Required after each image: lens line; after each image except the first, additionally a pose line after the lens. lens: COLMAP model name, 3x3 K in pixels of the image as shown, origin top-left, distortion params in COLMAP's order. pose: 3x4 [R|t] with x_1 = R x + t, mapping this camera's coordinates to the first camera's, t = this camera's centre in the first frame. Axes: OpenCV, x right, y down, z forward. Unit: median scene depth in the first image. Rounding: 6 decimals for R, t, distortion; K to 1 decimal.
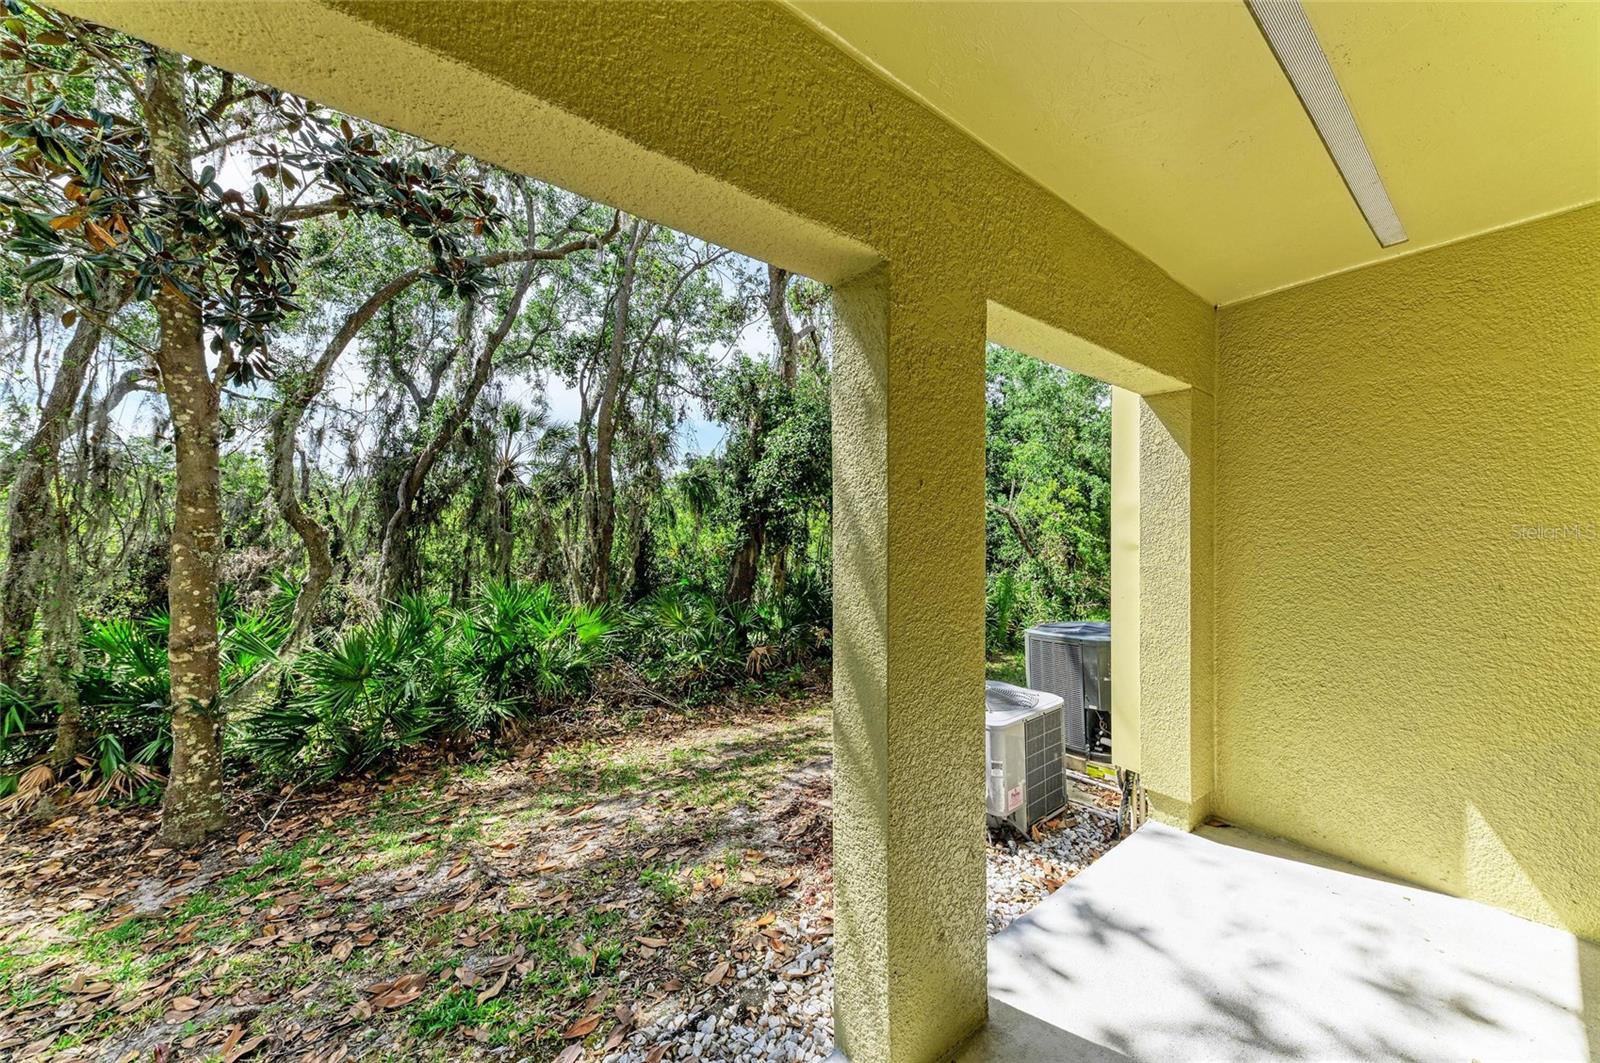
lens RADIAL K [[579.3, 0, 792.0], [0, 579.3, 530.1], [0, 0, 1]] dist [0.012062, -0.002162]
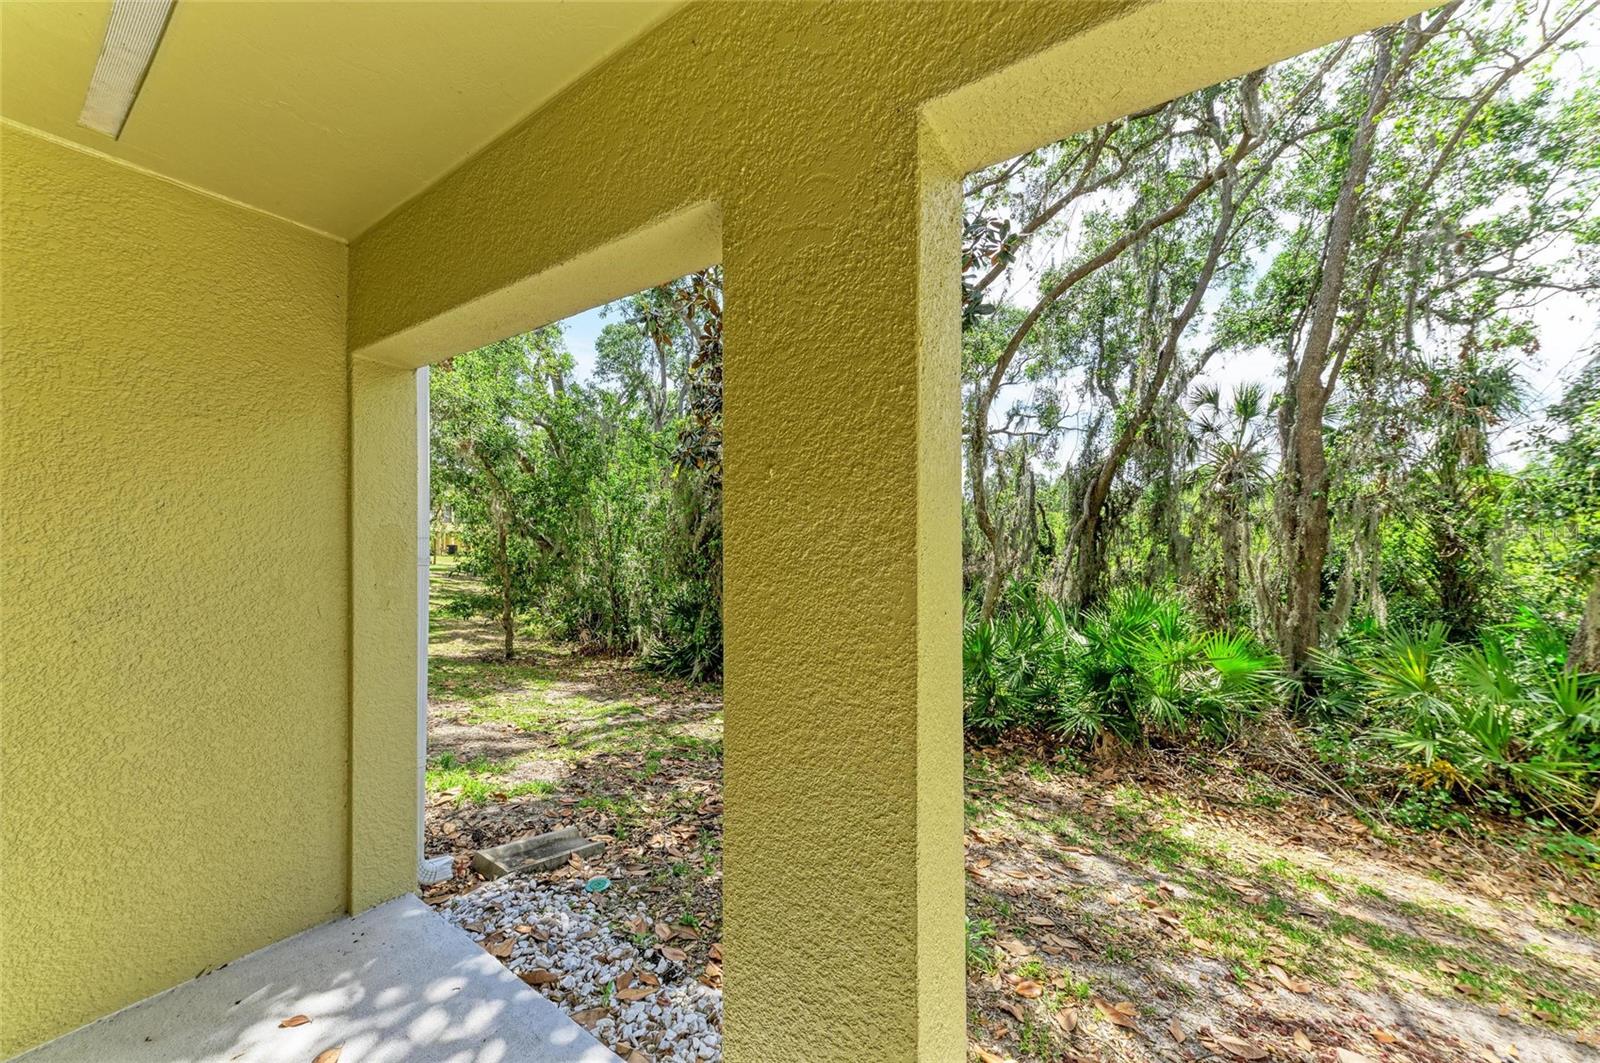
lens RADIAL K [[579.3, 0, 792.6], [0, 579.3, 536.7], [0, 0, 1]] dist [0.012062, -0.002162]
pose [[0.296566, -0.003473, -0.955006, 0.284256], [0.005163, 0.999985, -0.002033, 0.001508], [0.954999, -0.004328, 0.296579, 0.257450]]
